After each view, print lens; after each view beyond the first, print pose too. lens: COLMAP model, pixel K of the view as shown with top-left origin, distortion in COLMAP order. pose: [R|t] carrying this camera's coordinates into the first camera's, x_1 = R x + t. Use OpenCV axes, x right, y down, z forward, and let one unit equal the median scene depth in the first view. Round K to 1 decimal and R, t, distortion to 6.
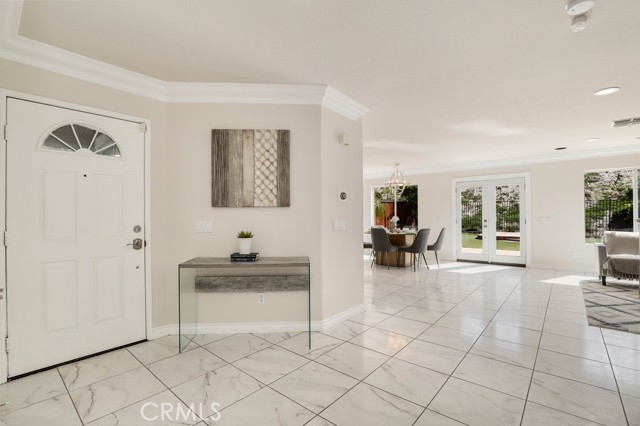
lens RADIAL K [[302.0, 0, 320.1], [0, 302.0, 214.5], [0, 0, 1]] dist [0.000107, 0.000084]
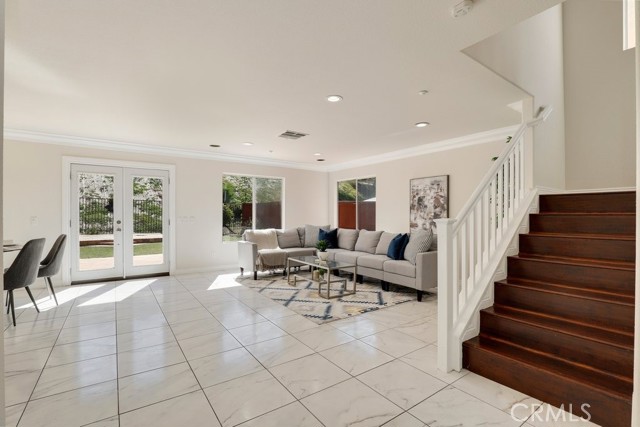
lens RADIAL K [[302.0, 0, 320.4], [0, 302.0, 215.1], [0, 0, 1]] dist [0.000107, 0.000084]
pose [[0.258575, 0.005069, 0.965978, -0.048180], [-0.007711, 0.999965, -0.003183, 0.003330], [-0.965961, -0.006625, 0.258605, 0.442255]]
